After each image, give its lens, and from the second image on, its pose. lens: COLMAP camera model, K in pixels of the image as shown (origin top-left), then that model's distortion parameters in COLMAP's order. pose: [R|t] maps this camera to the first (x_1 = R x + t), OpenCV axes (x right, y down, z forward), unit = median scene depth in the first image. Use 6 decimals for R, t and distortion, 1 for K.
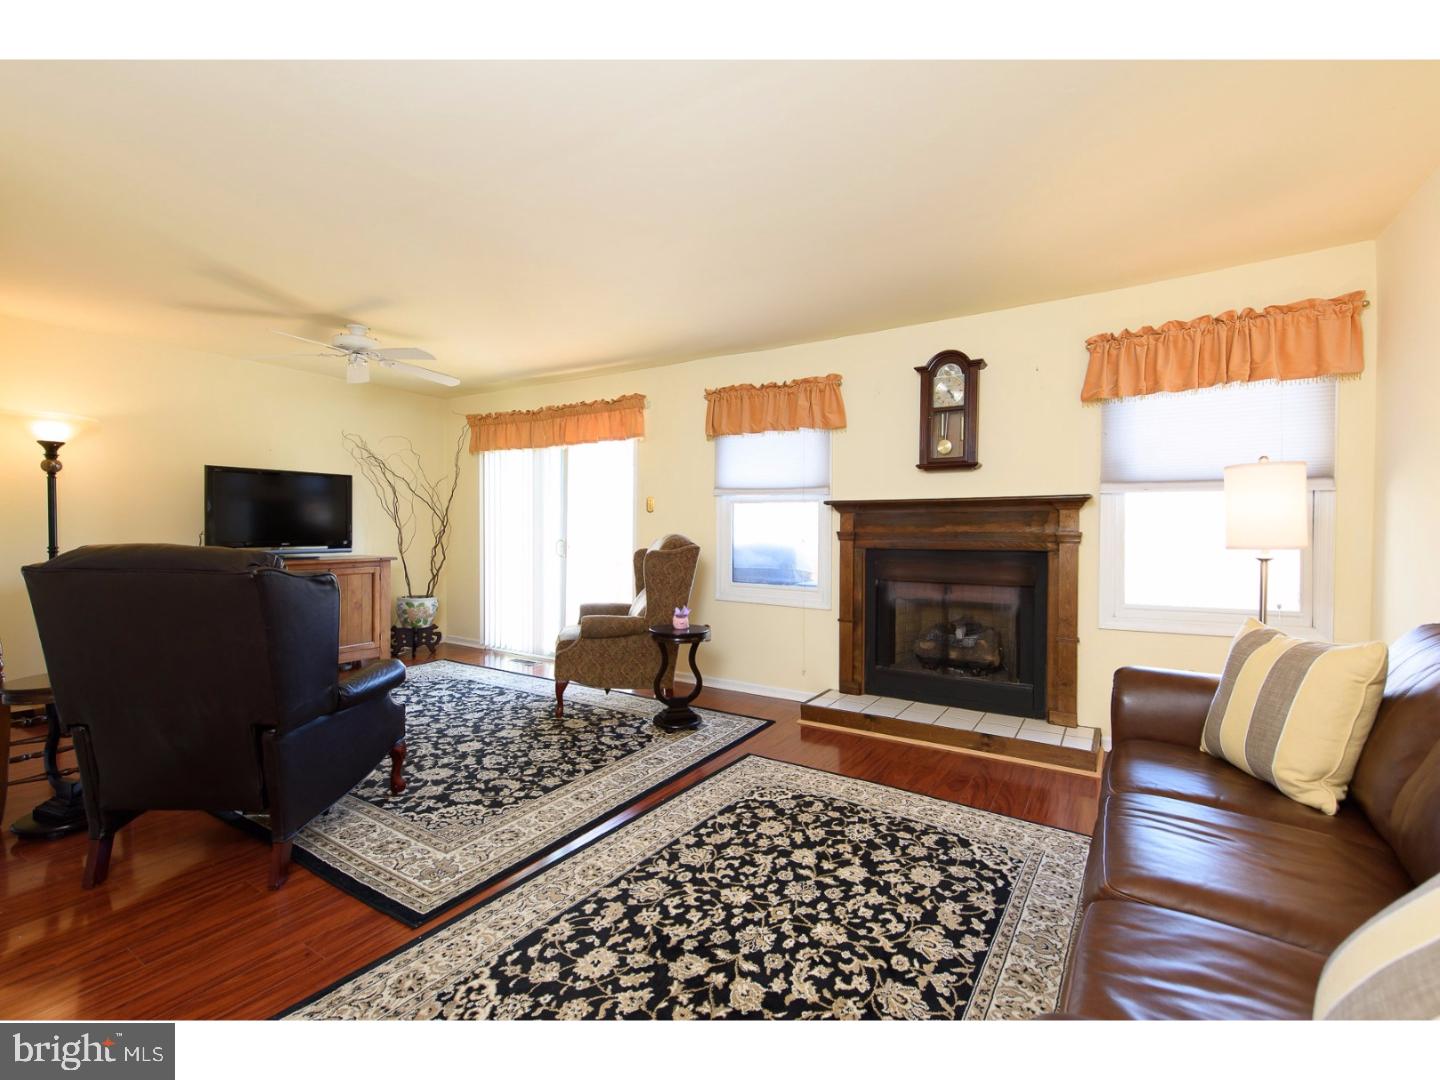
lens RADIAL K [[664.6, 0, 722.0], [0, 664.6, 533.9], [0, 0, 1]] dist [0.000116, -0.000014]
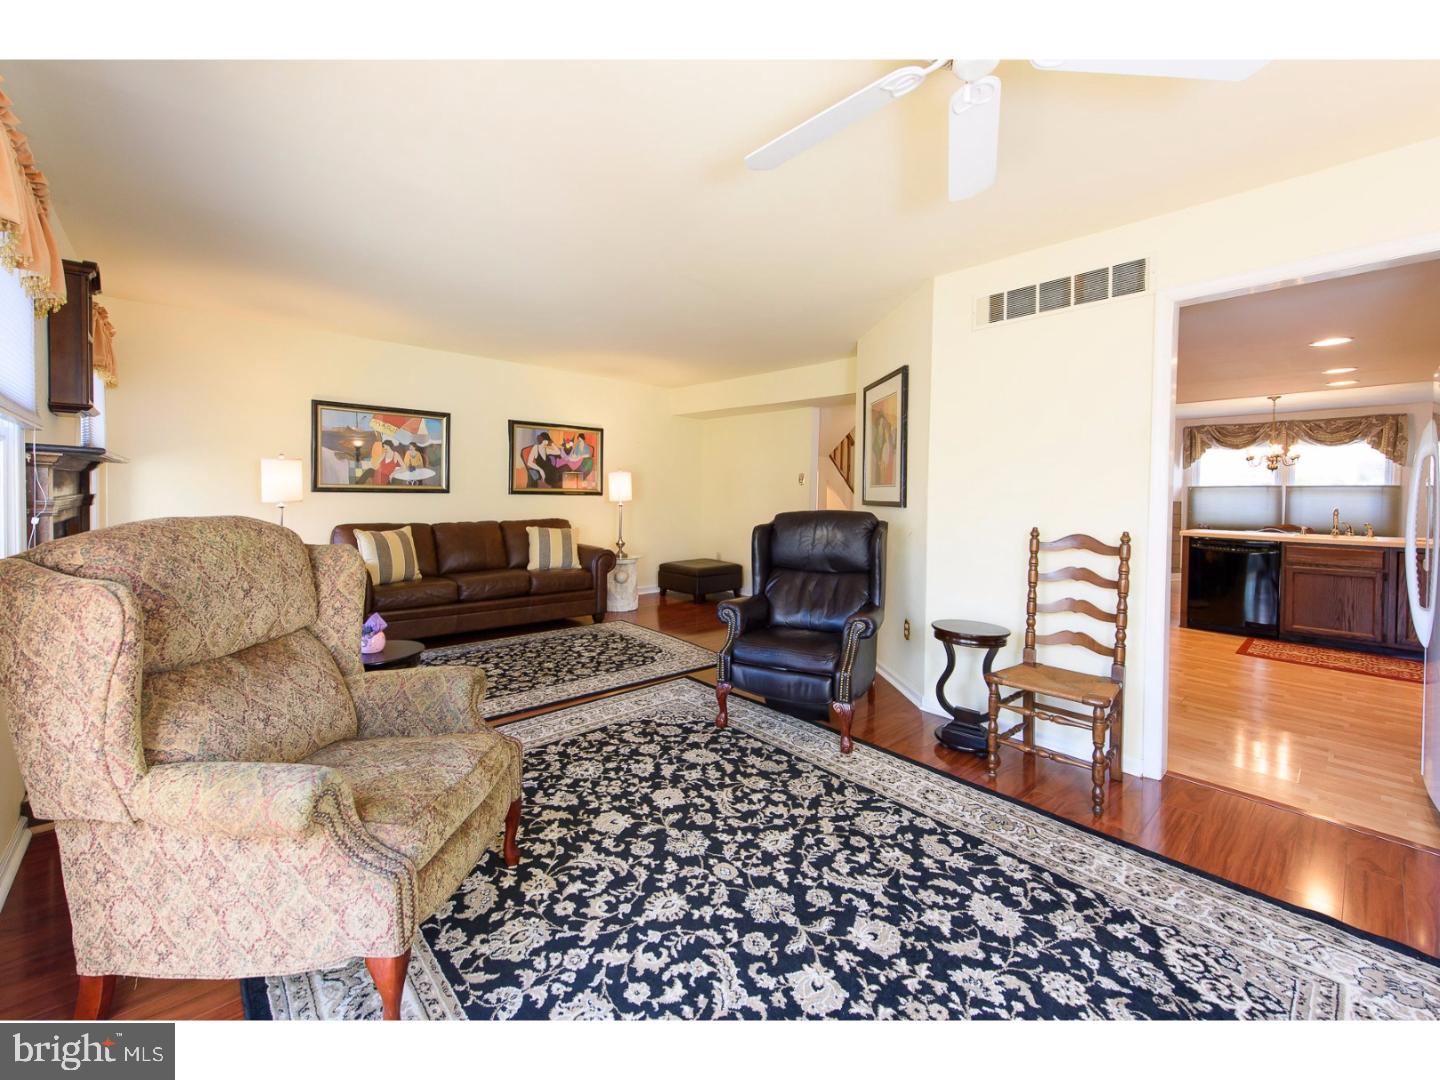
lens RADIAL K [[606.1, 0, 720.6], [0, 606.1, 540.3], [0, 0, 1]] dist [0.000133, 0.000017]
pose [[-0.966507, -0.041638, 0.253239, -0.641735], [-0.019006, 0.995654, 0.091170, -0.035025], [-0.255934, 0.083303, -0.963098, 1.740150]]
